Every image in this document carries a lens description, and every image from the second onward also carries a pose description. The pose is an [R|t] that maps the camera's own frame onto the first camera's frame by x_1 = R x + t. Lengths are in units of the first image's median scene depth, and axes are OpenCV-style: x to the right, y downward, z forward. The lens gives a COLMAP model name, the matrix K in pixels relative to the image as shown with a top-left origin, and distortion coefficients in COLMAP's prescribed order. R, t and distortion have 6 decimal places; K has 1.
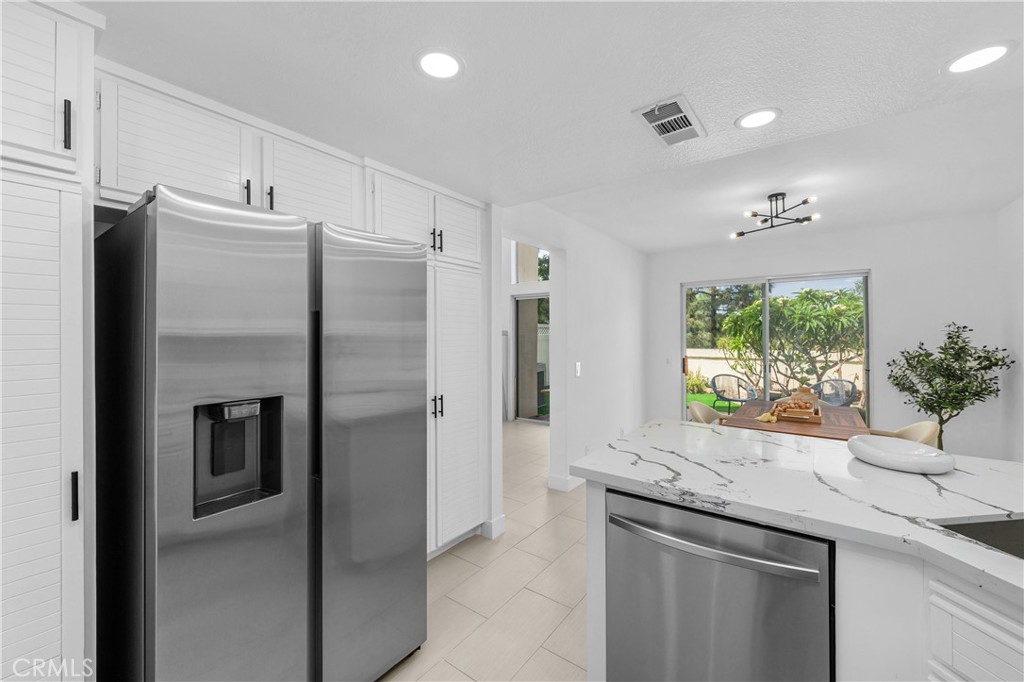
lens RADIAL K [[413.7, 0, 513.0], [0, 413.7, 333.8], [0, 0, 1]] dist [-0.001767, -0.000228]
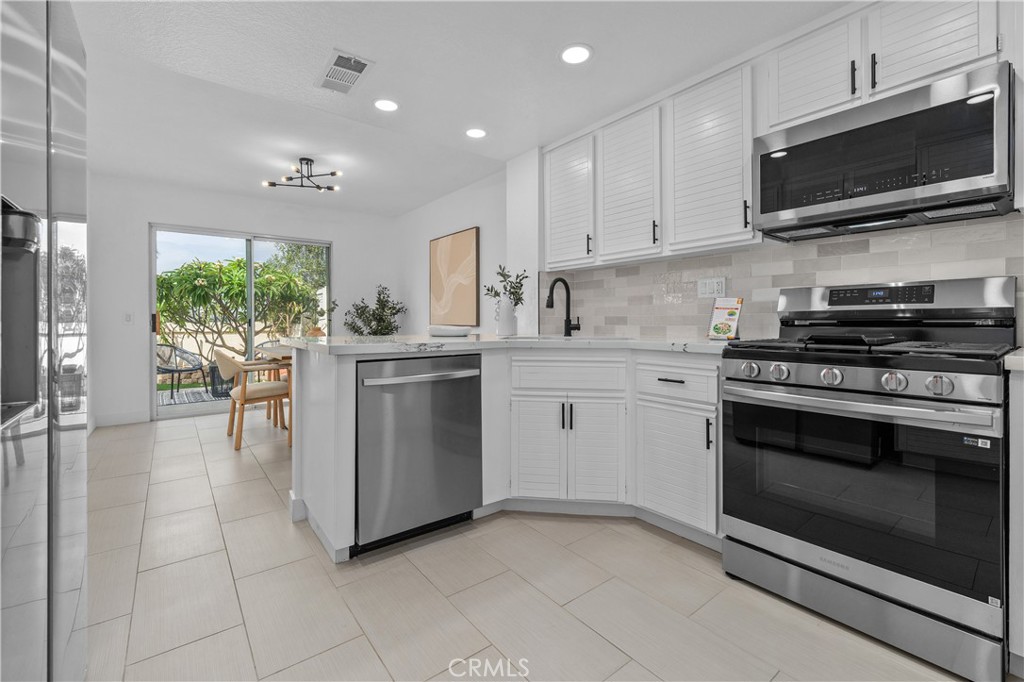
lens RADIAL K [[443.9, 0, 517.4], [0, 443.9, 323.4], [0, 0, 1]] dist [-0.004596, -0.000596]
pose [[0.264509, -0.002803, 0.964379, -0.450654], [-0.002985, 0.999989, 0.003725, 0.130129], [-0.964379, -0.003864, 0.264498, 0.104013]]
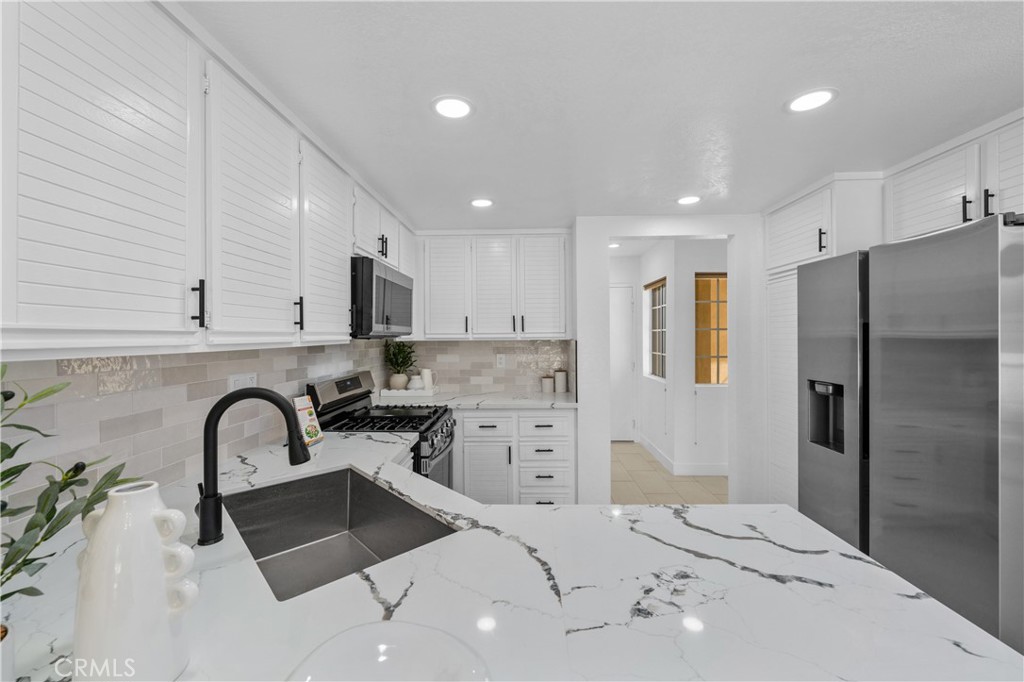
lens RADIAL K [[402.7, 0, 514.3], [0, 402.7, 339.8], [0, 0, 1]] dist [-0.001688, -0.000829]
pose [[-0.820741, 0.013067, -0.571151, 0.532460], [0.010333, 0.999914, 0.008028, -0.011690], [0.571207, 0.000688, -0.820806, 0.692120]]
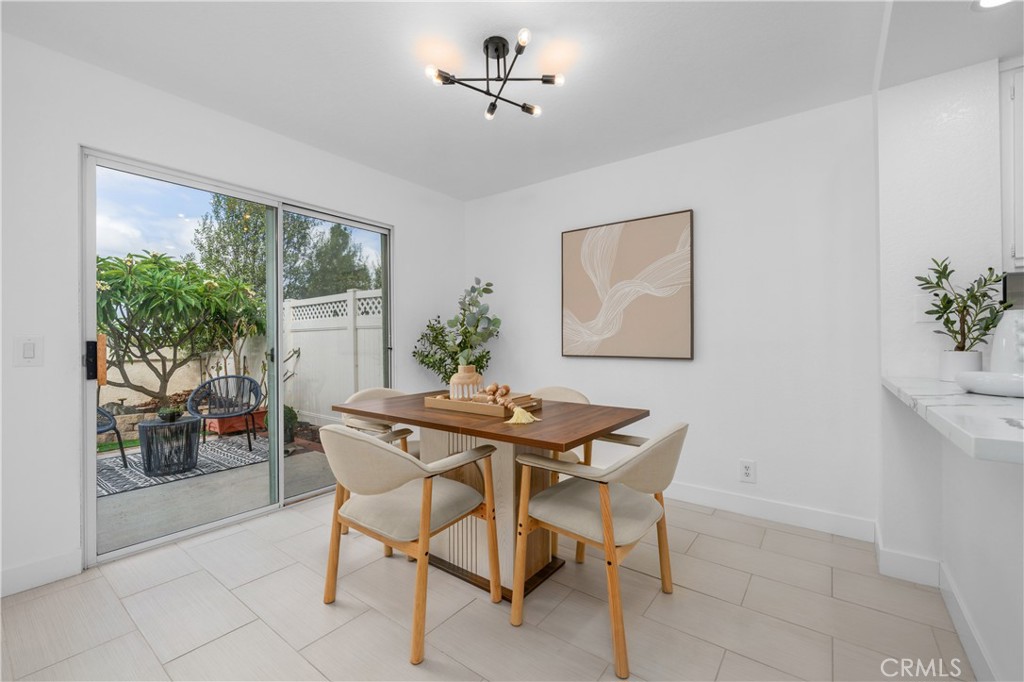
lens RADIAL K [[423.3, 0, 512.0], [0, 423.3, 341.0], [0, 0, 1]] dist [0.003659, 0.000343]
pose [[0.009102, 0.002403, 0.999956, 0.023312], [-0.001964, 0.999995, -0.002386, 0.106244], [-0.999957, -0.001942, 0.009106, 1.064717]]
